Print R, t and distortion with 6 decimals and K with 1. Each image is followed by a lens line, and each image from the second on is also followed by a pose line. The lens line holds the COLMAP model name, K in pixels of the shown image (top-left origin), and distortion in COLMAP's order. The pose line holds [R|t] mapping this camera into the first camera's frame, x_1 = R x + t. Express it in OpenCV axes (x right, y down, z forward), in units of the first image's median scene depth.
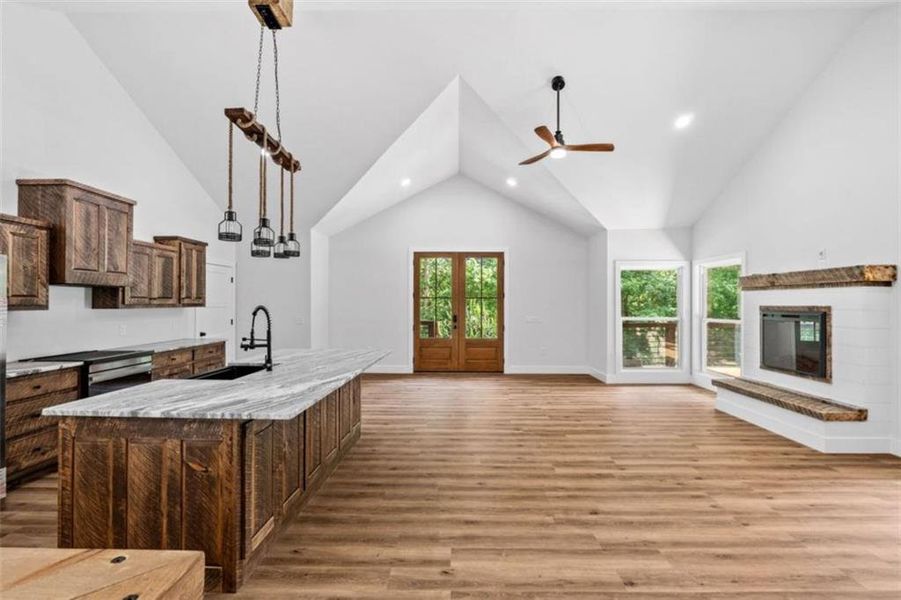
lens RADIAL K [[403.7, 0, 452.8], [0, 403.7, 297.0], [0, 0, 1]] dist [-0.005089, -0.000509]
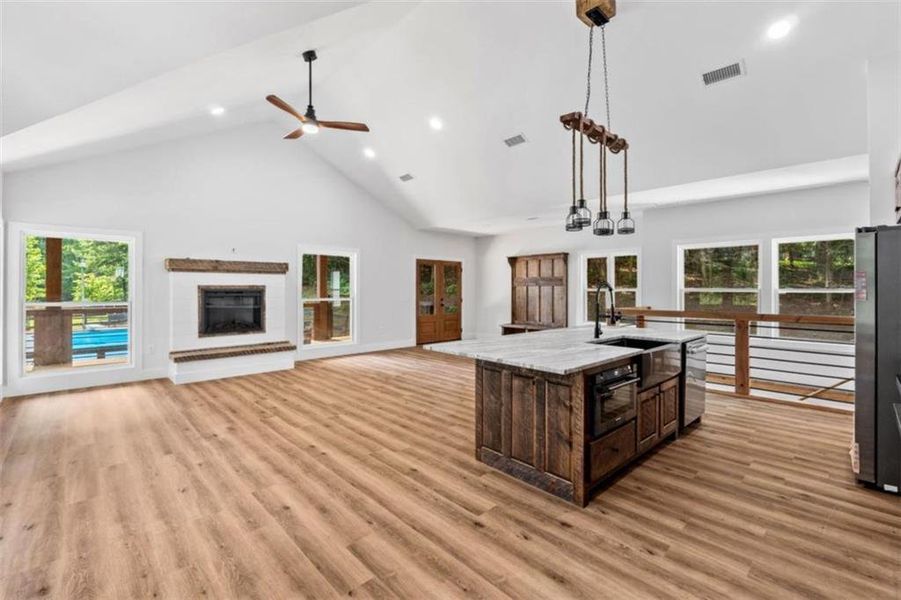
lens RADIAL K [[393.5, 0, 450.3], [0, 393.5, 288.6], [0, 0, 1]] dist [-0.003295, -0.000205]
pose [[-0.696024, -0.002085, 0.718015, -0.810670], [-0.010286, 0.999922, -0.007068, 0.043863], [-0.717944, -0.012305, -0.695992, 1.742552]]
